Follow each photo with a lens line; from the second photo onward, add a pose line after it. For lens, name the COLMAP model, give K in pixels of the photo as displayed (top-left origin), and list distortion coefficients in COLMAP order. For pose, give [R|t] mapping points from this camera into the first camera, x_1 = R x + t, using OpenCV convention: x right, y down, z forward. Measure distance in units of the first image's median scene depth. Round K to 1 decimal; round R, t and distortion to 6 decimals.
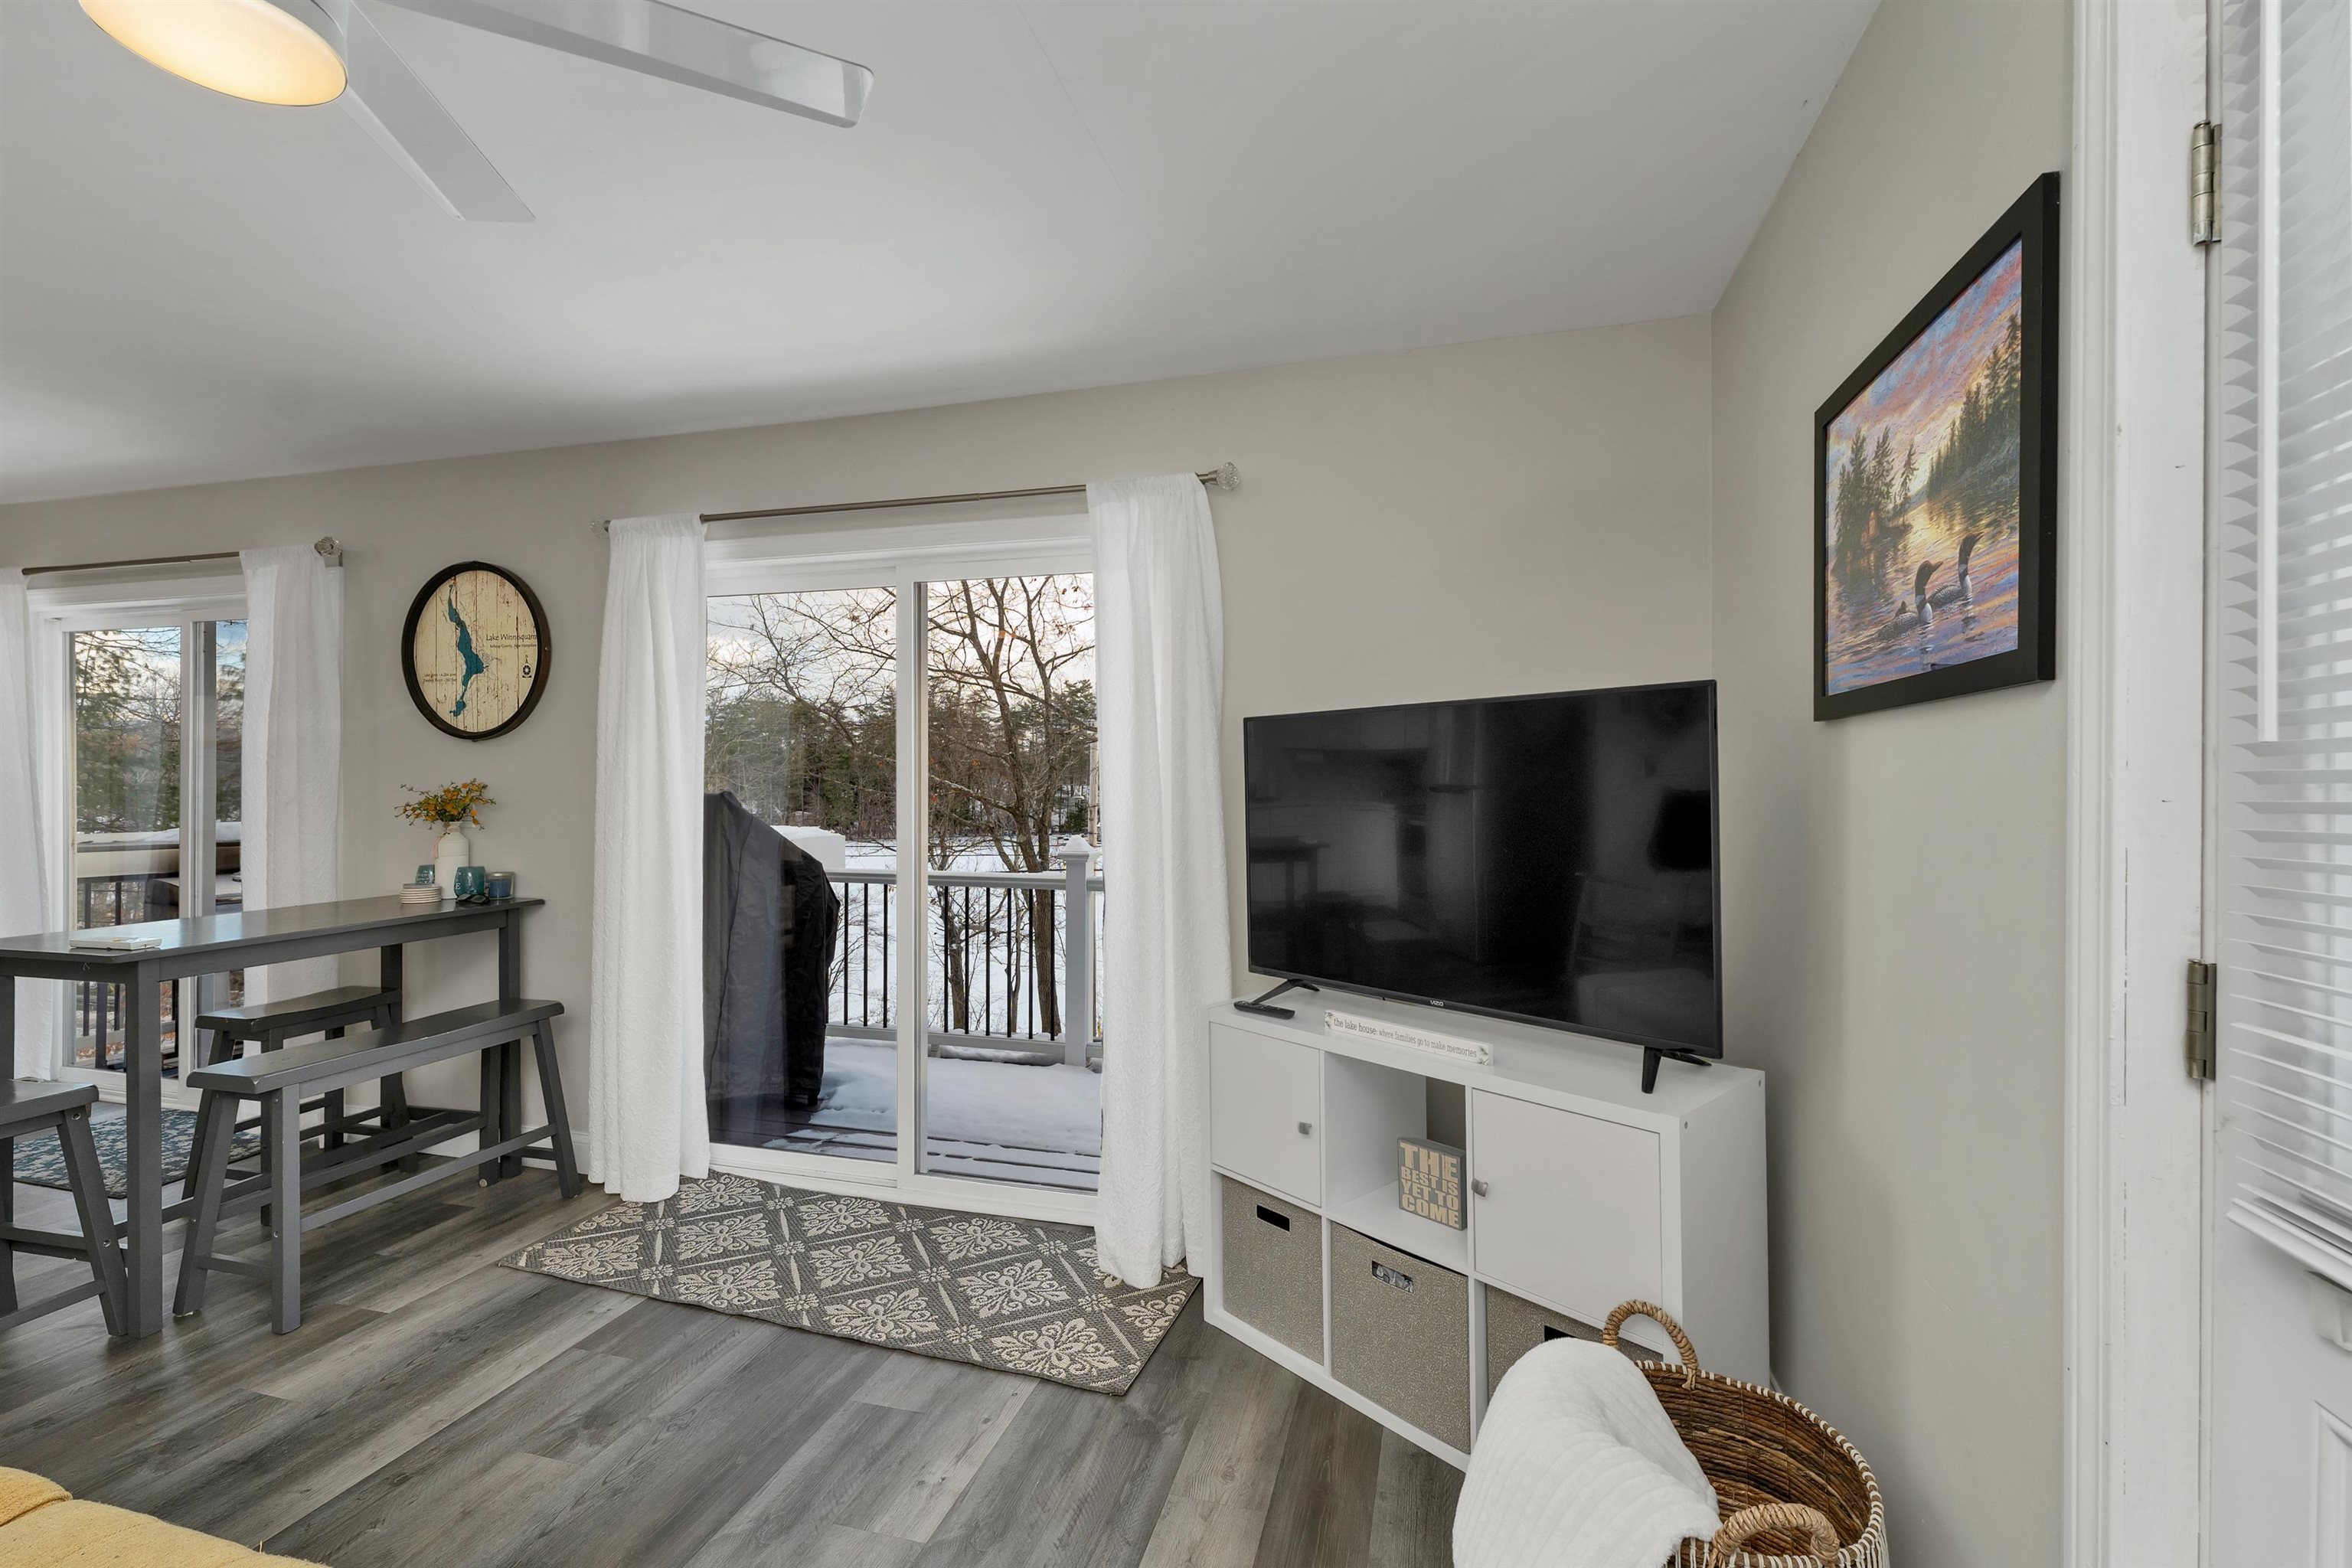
lens RADIAL K [[984.0, 0, 1176.0], [0, 984.0, 784.0], [0, 0, 1]] dist [0.000335, -0.000366]
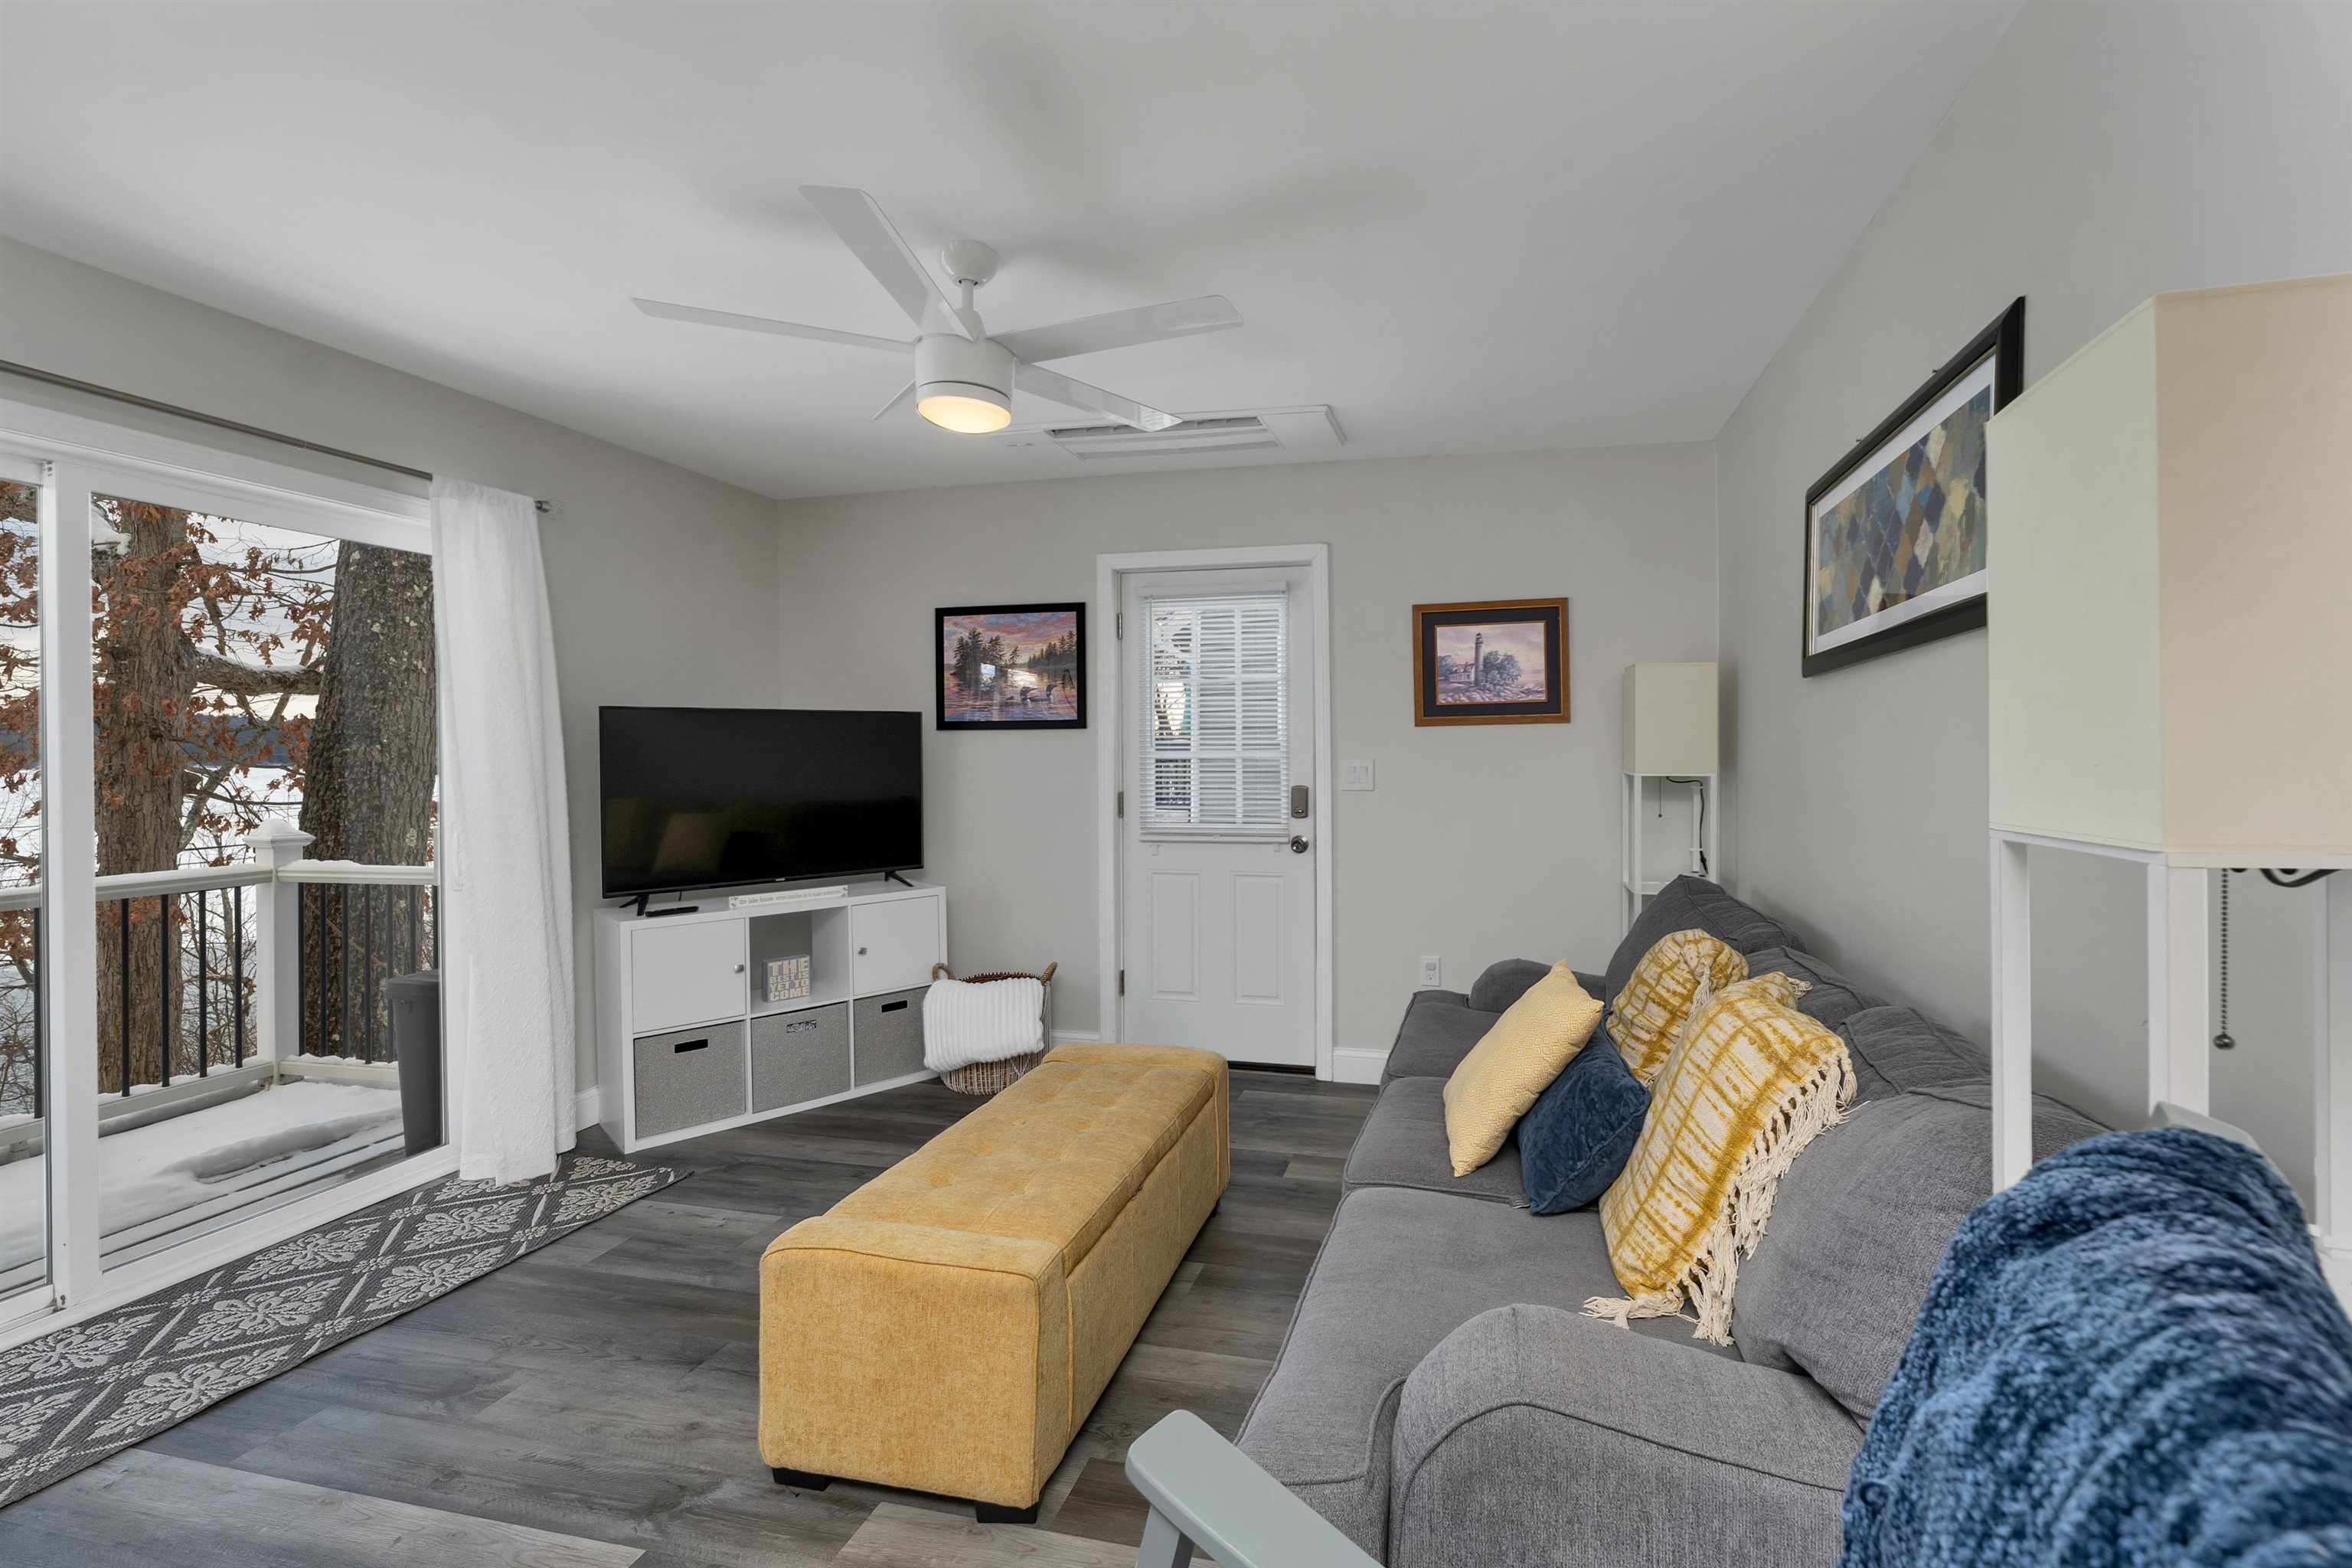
lens RADIAL K [[949.6, 0, 1183.9], [0, 949.6, 759.3], [0, 0, 1]] dist [-0.000298, -0.000057]
pose [[0.049039, -0.005143, 0.998784, -1.287071], [0.006385, 0.999968, 0.004835, 0.002938], [-0.998776, 0.006140, 0.049070, 0.175973]]
